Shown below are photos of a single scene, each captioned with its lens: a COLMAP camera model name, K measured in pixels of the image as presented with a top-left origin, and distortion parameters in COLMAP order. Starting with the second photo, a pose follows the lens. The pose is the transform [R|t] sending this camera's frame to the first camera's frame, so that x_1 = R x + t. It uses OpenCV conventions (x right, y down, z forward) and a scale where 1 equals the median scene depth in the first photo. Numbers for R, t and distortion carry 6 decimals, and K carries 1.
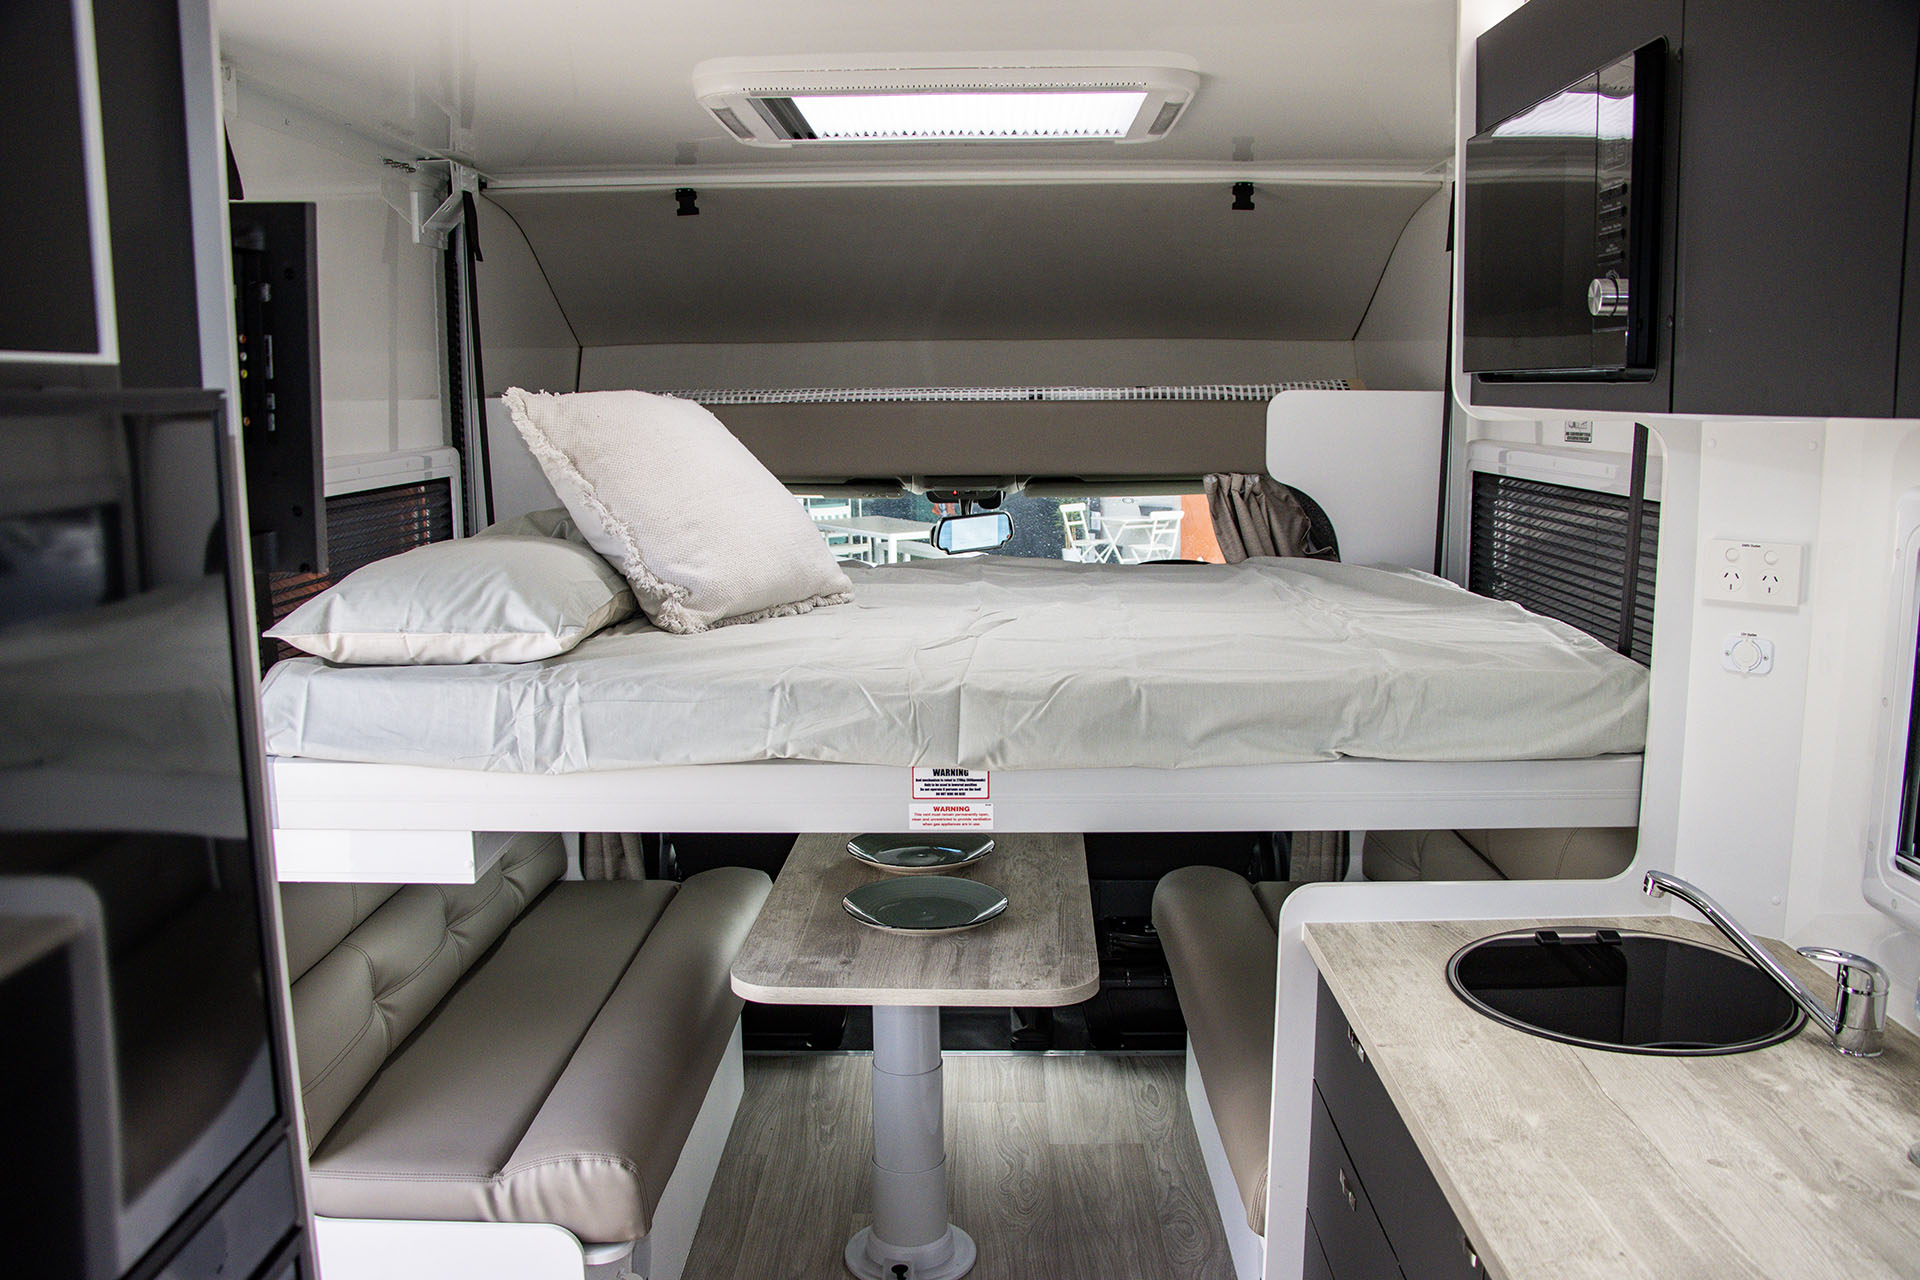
lens RADIAL K [[1626.8, 0, 960.0], [0, 1626.8, 640.0], [0, 0, 1]] dist [-0.173231, 0.150193]
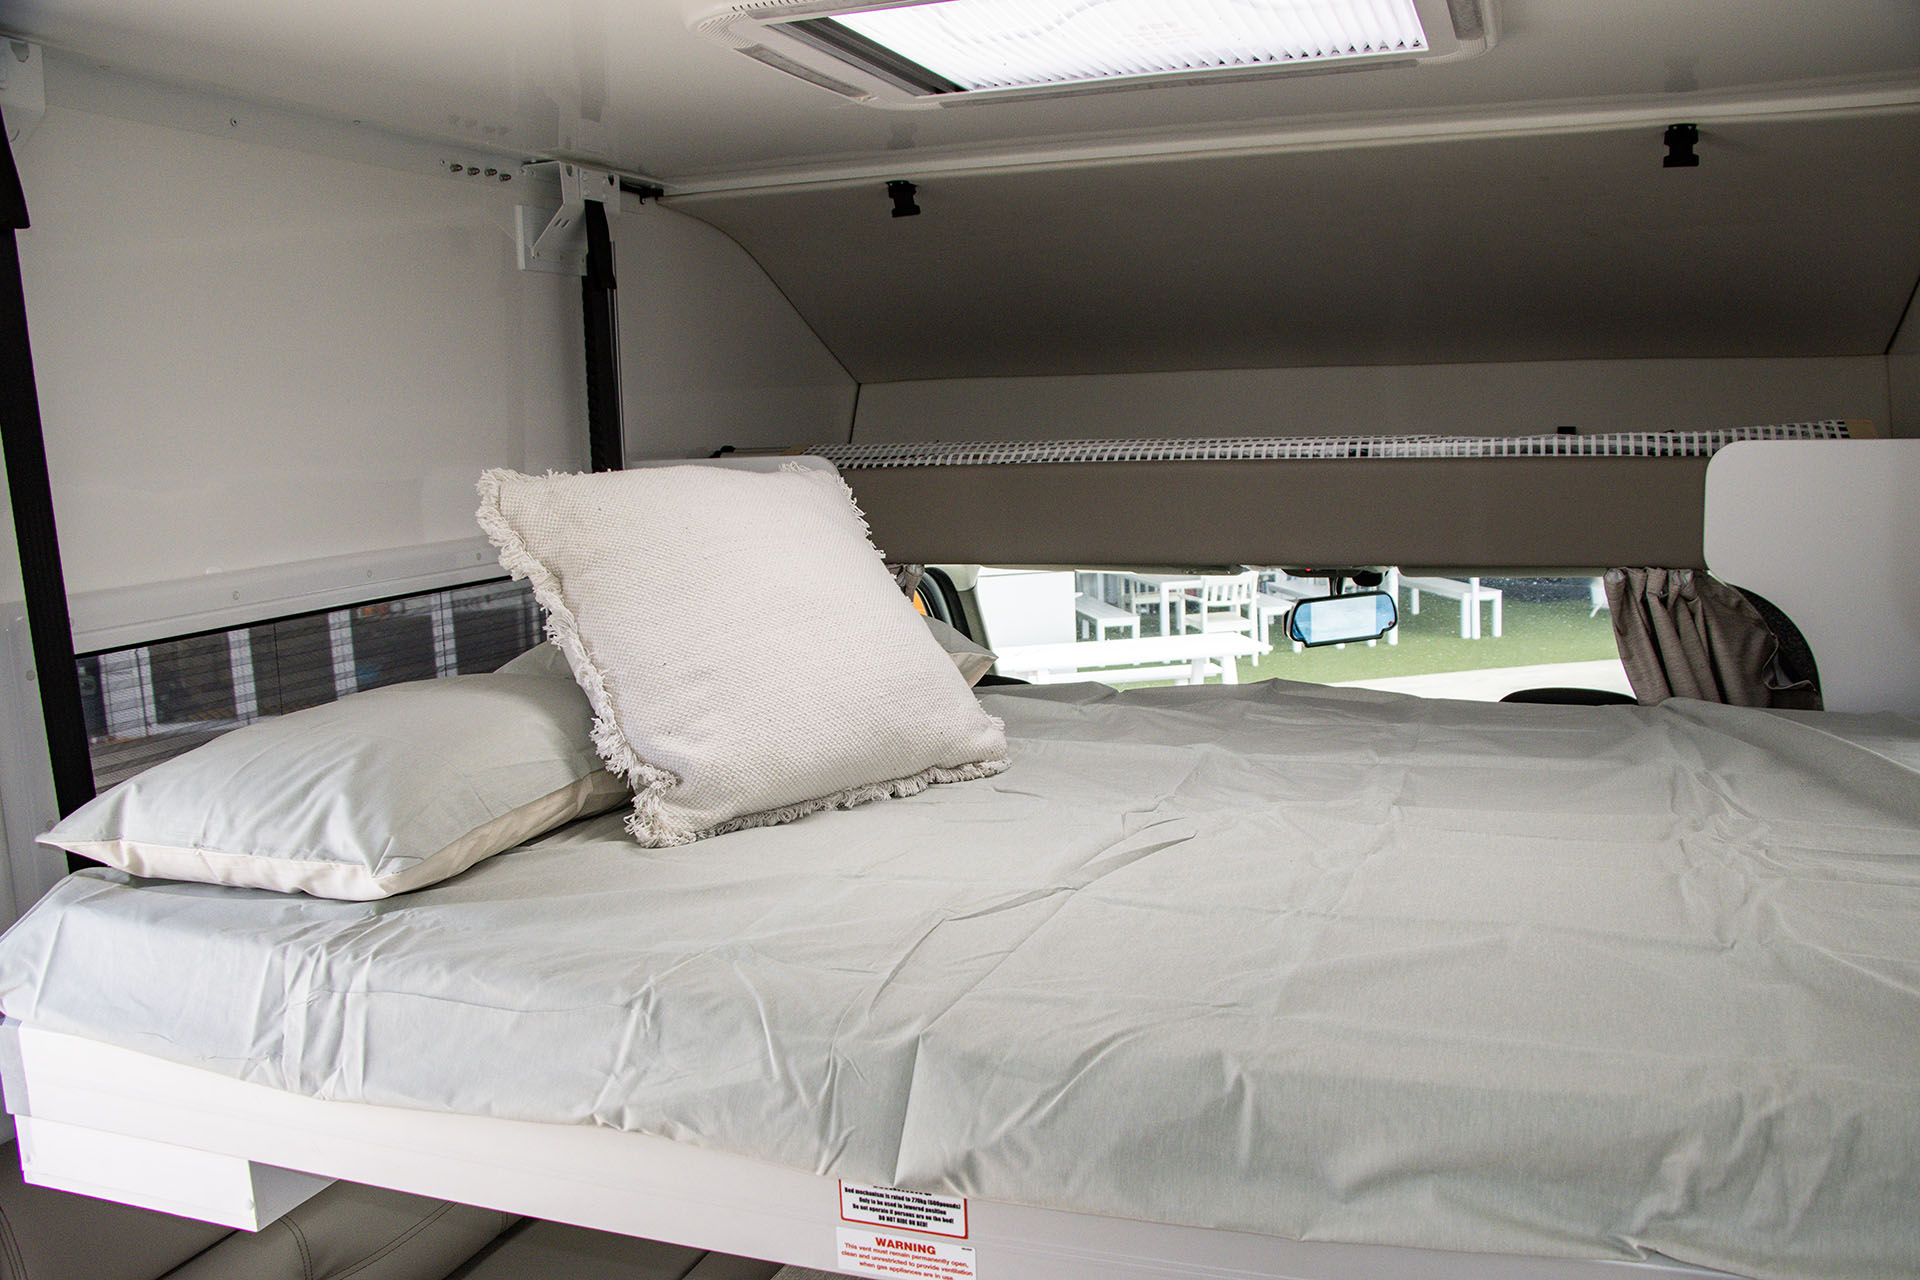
lens RADIAL K [[1626.8, 0, 960.0], [0, 1626.8, 640.0], [0, 0, 1]] dist [-0.173231, 0.150193]
pose [[0.943740, 0.023719, -0.329836, 0.139394], [-0.026058, 0.999657, -0.002671, -0.077123], [0.329660, 0.011116, 0.944034, 0.357296]]
